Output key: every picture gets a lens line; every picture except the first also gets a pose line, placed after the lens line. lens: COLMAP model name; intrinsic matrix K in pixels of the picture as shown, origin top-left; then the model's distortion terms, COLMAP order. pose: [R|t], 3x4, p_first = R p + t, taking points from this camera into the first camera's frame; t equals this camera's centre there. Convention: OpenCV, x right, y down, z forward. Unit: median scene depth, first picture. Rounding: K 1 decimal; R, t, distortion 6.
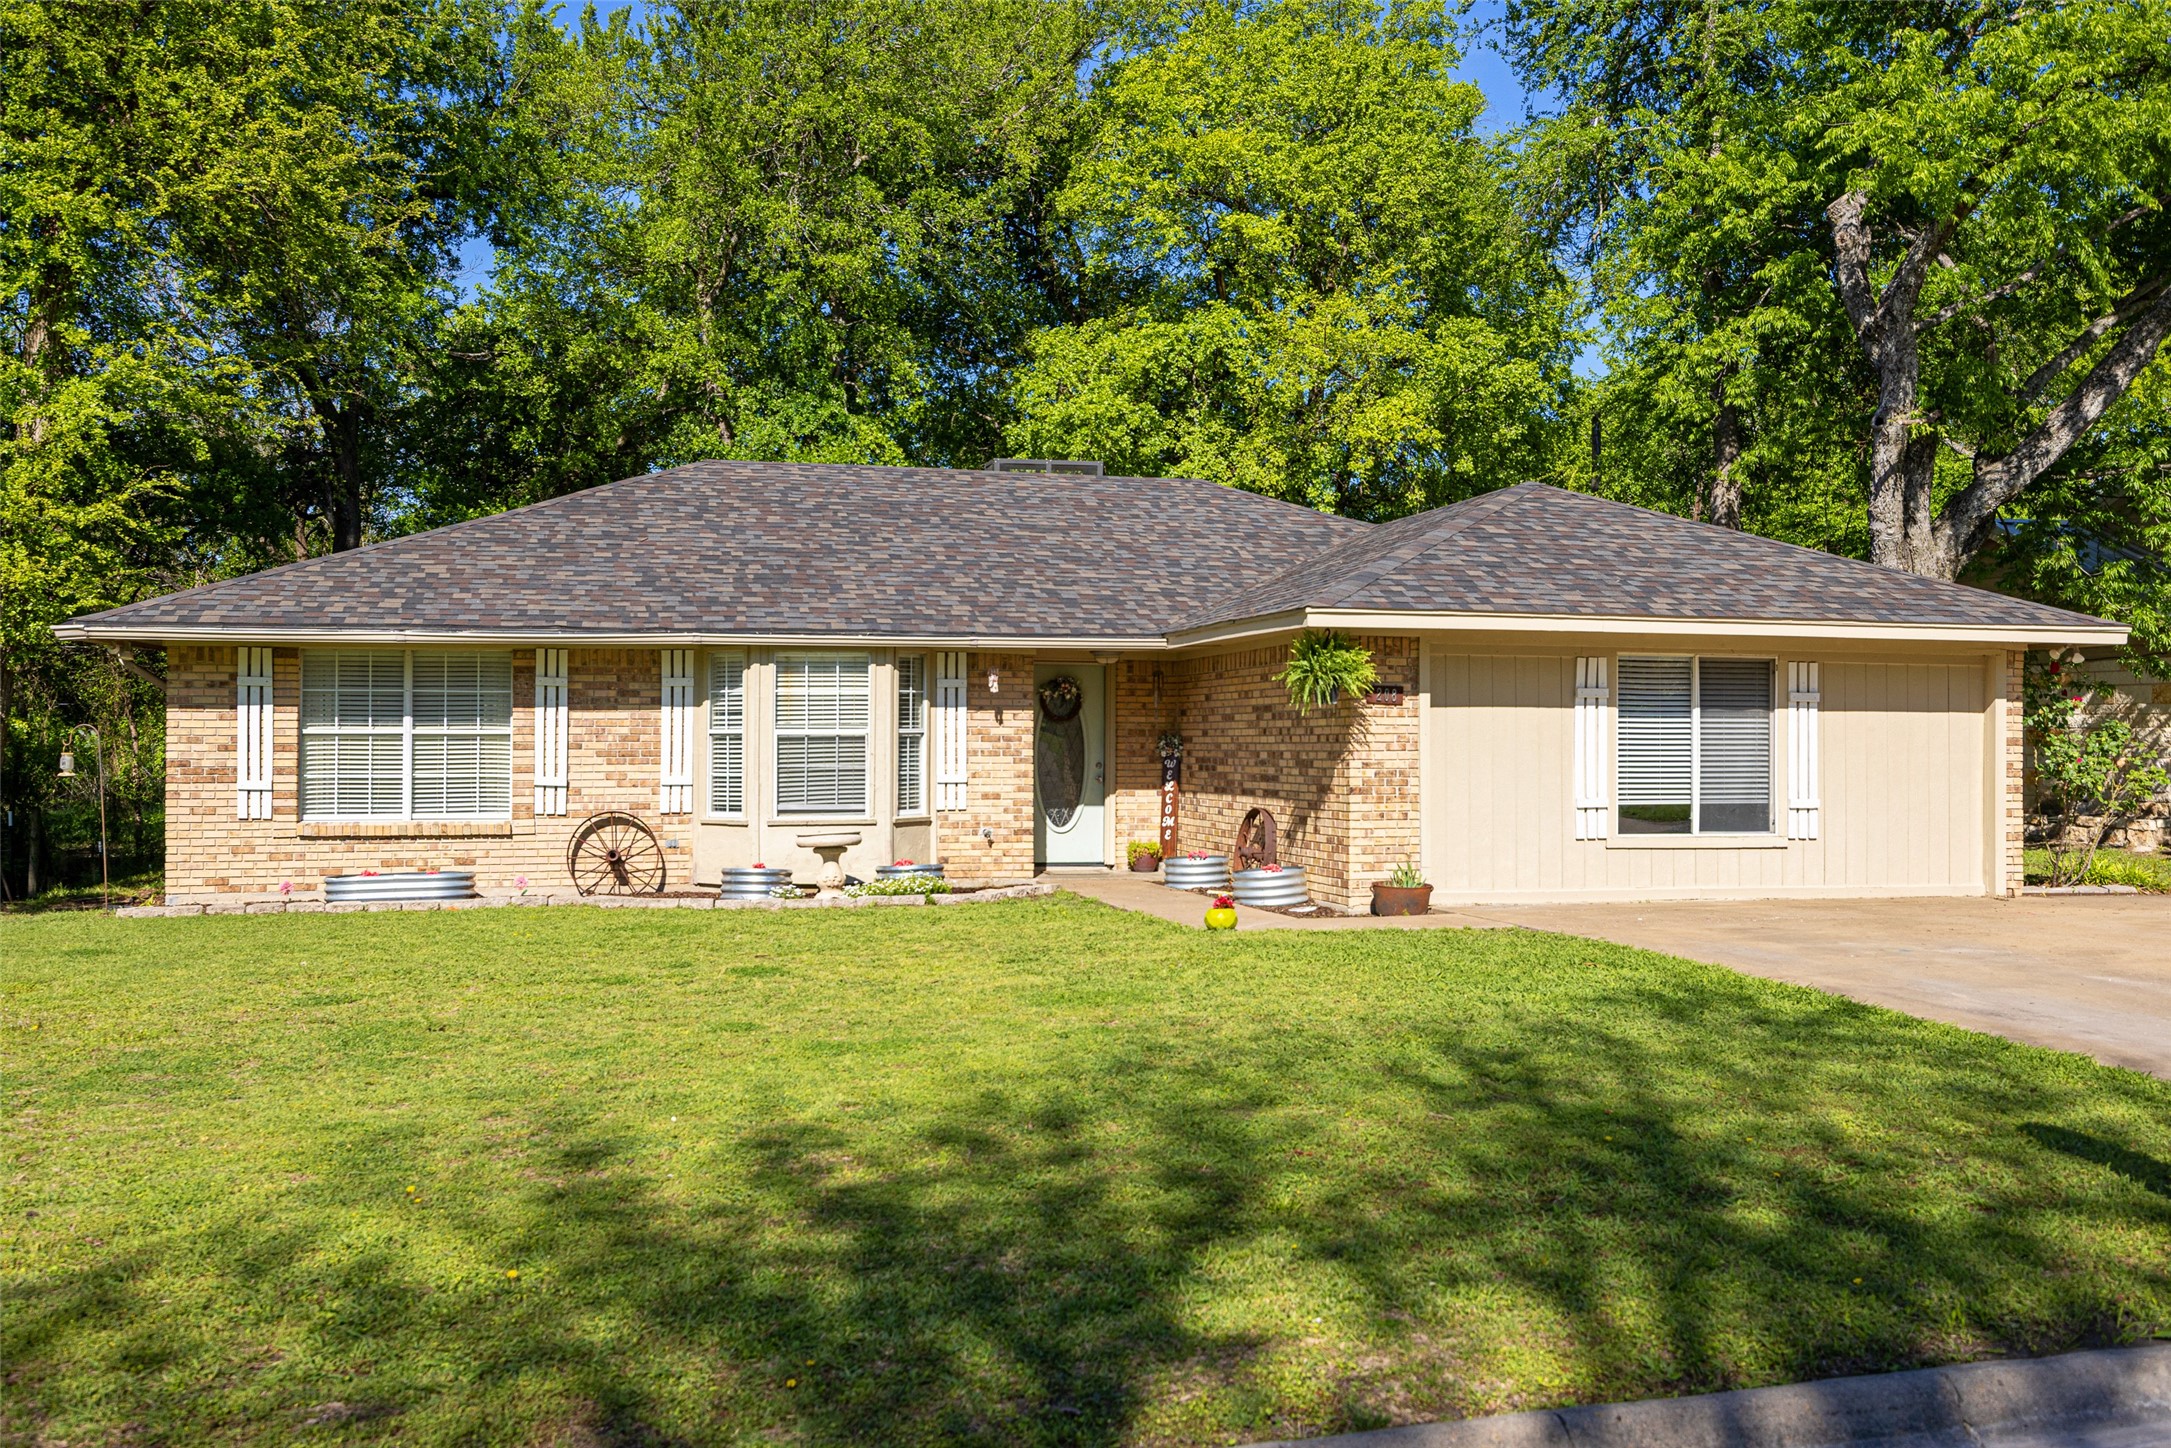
lens RADIAL K [[2020.3, 0, 1085.6], [0, 2020.3, 734.2], [0, 0, 1]] dist [-0.000829, 0.003897]
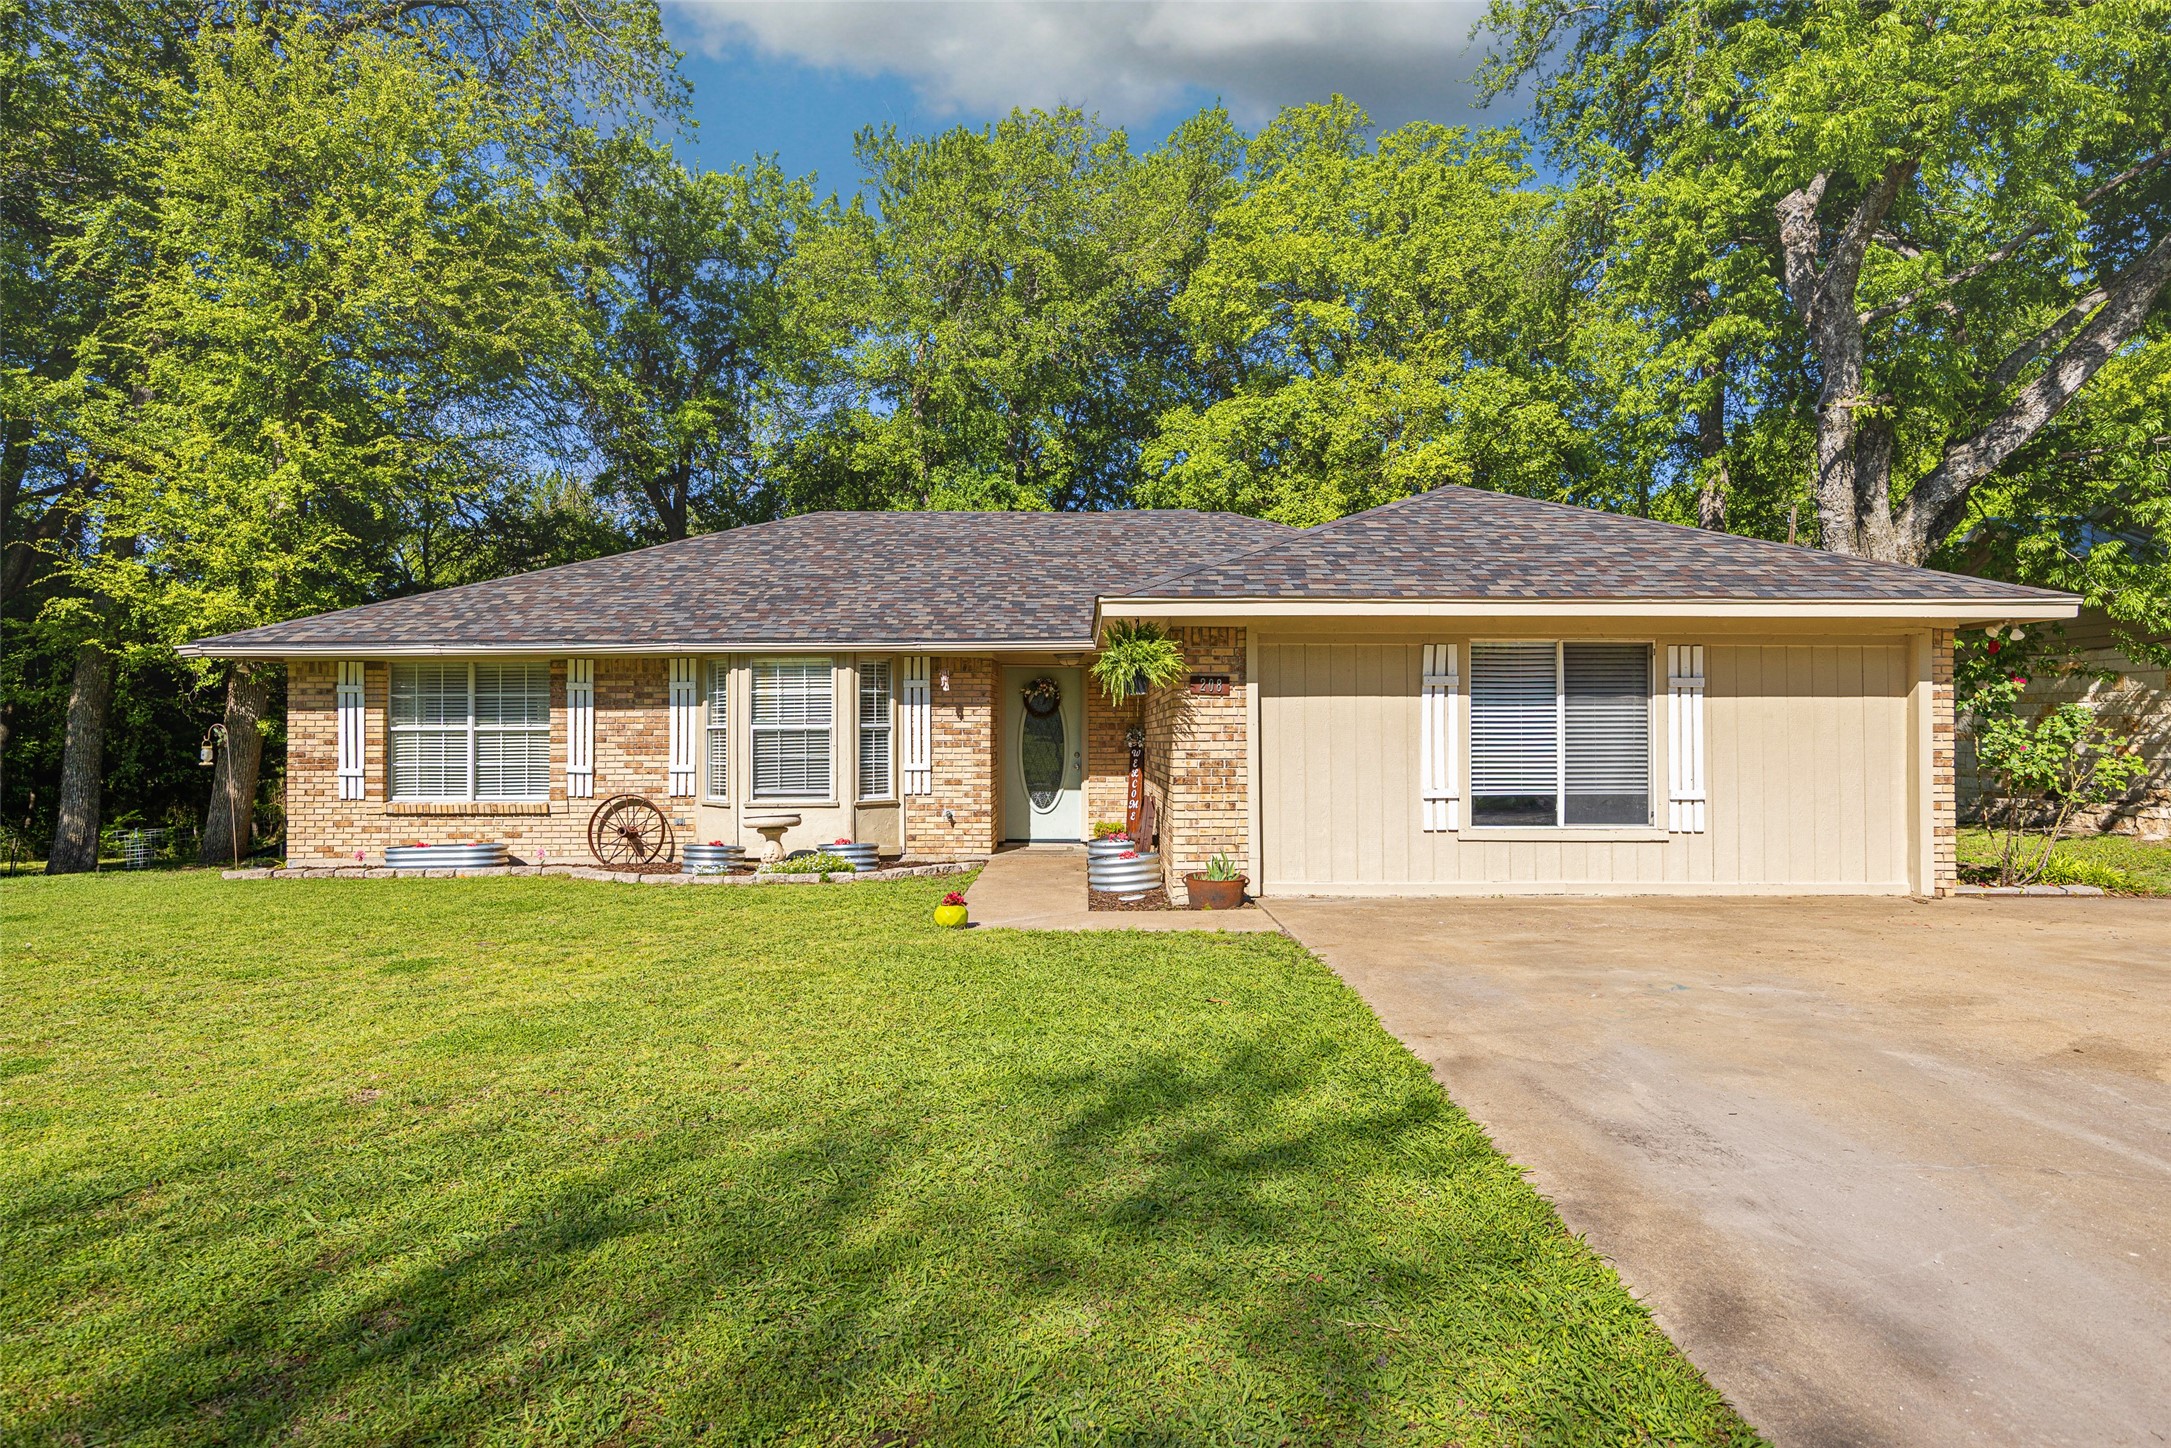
lens RADIAL K [[1317.3, 0, 1085.5], [0, 1317.3, 724.0], [0, 0, 1]] dist [-0.004177, -0.002103]
pose [[0.969120, -0.007236, -0.246483, 0.221030], [0.005883, 0.999963, -0.006226, 0.003054], [0.246519, 0.004584, 0.969127, 0.313146]]
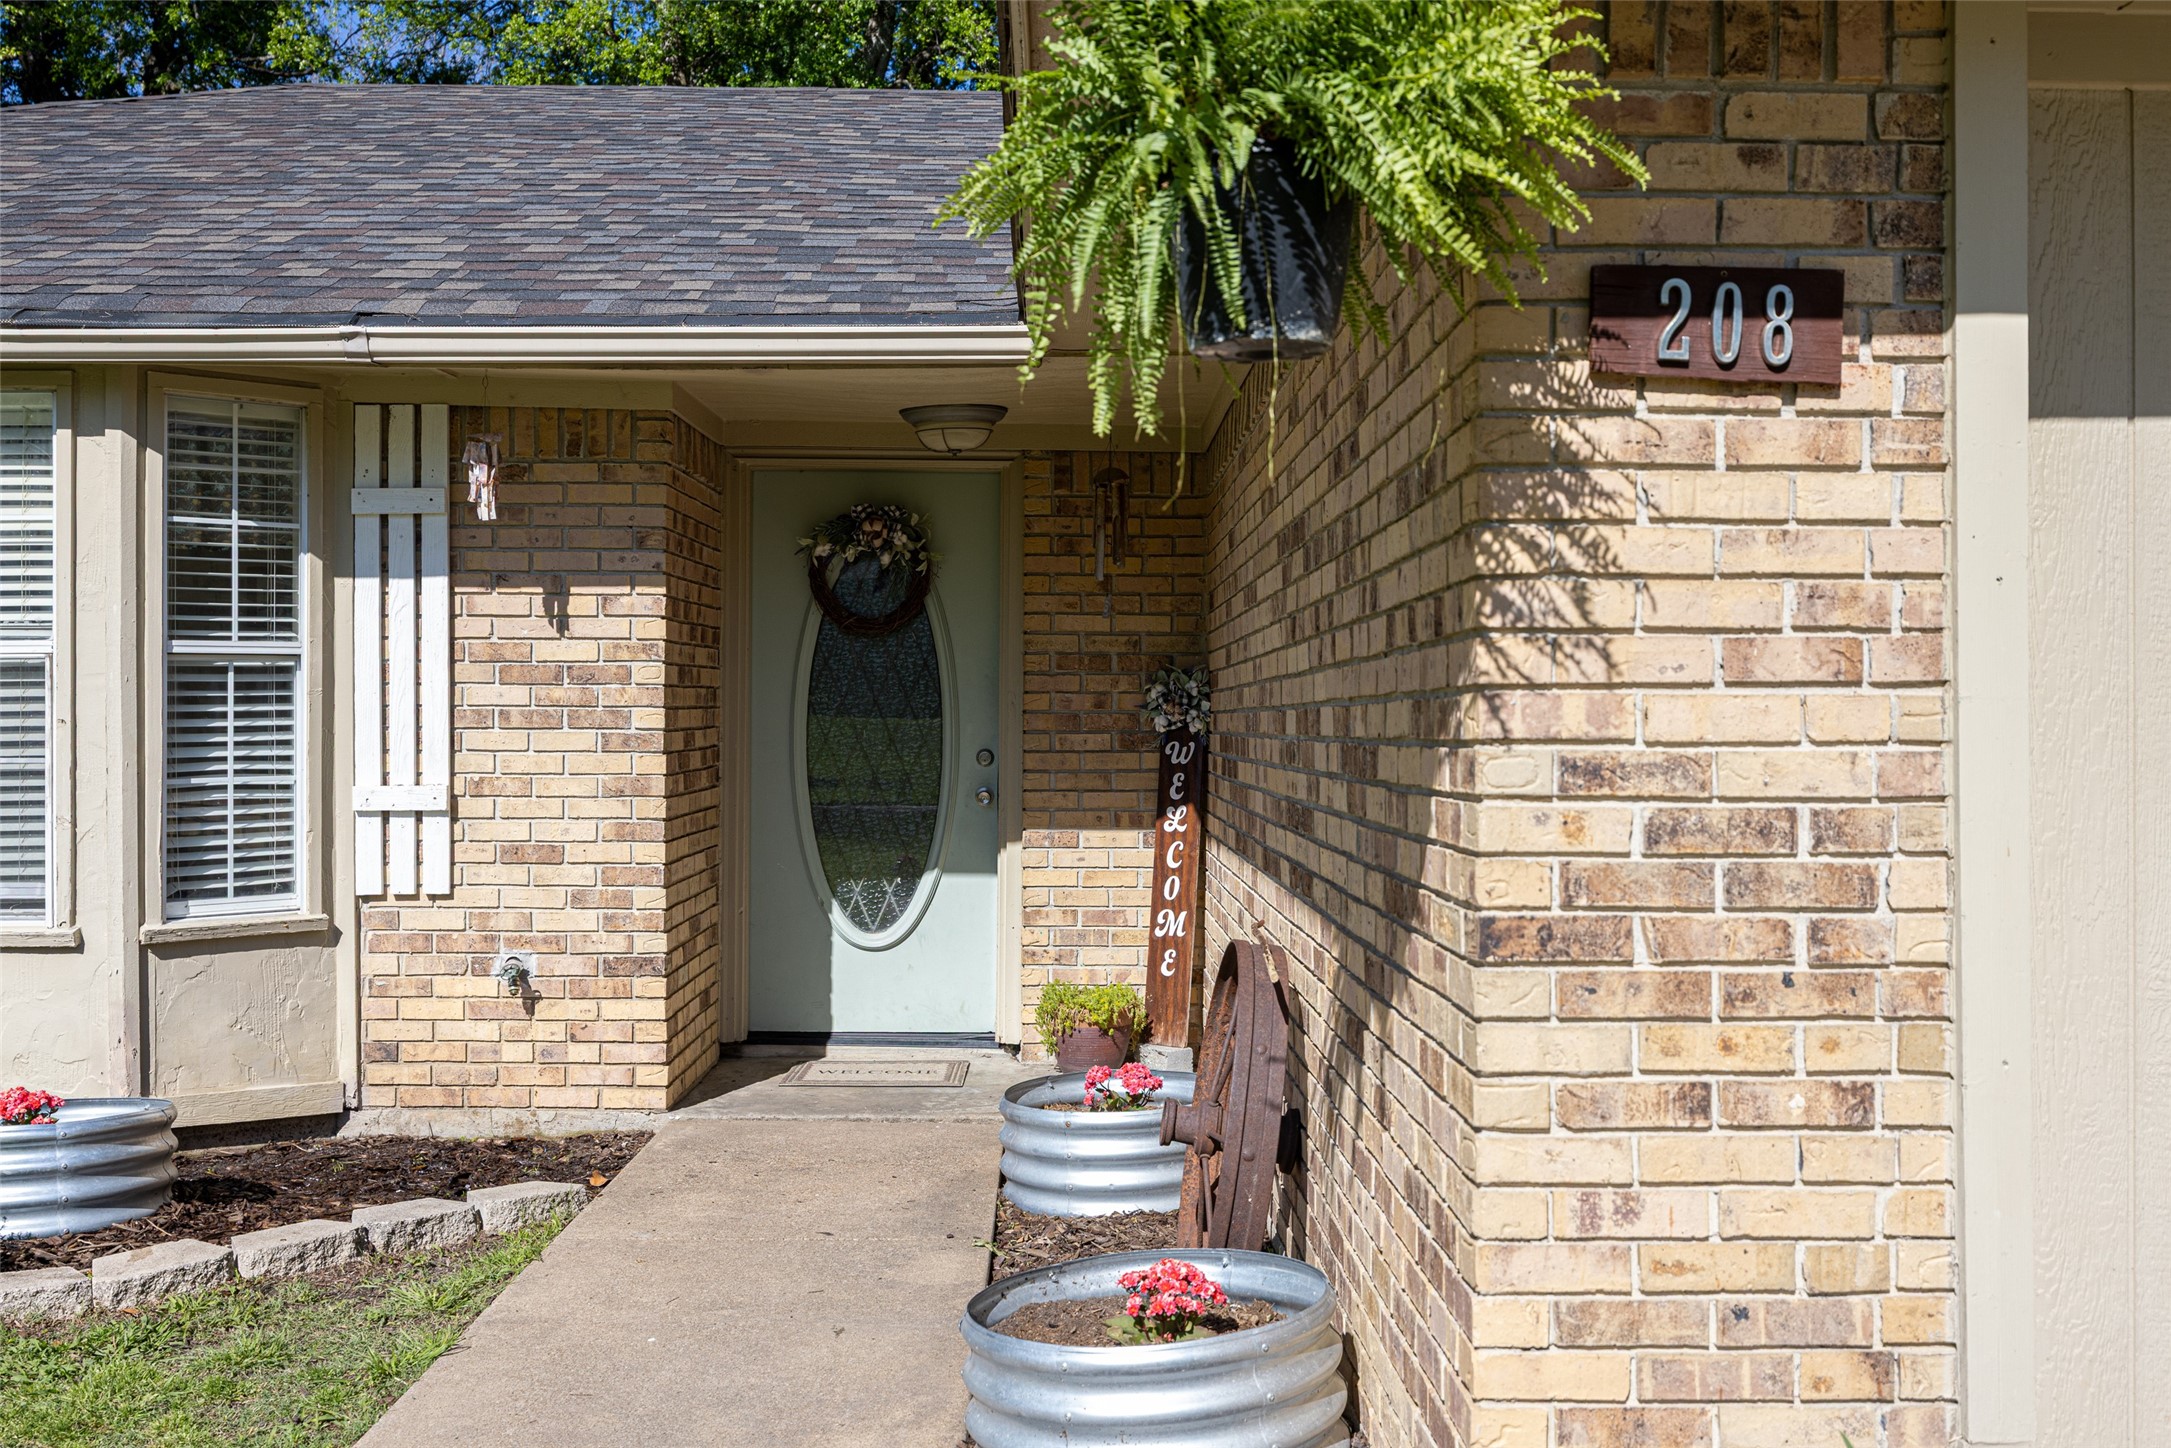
lens RADIAL K [[2085.8, 0, 1085.5], [0, 2085.8, 724.0], [0, 0, 1]] dist [0.005130, 0.002158]
pose [[0.971487, 0.000053, -0.237093, 0.123400], [0.000967, 0.999991, 0.004187, 0.009278], [0.237091, -0.004297, 0.971478, 0.738274]]
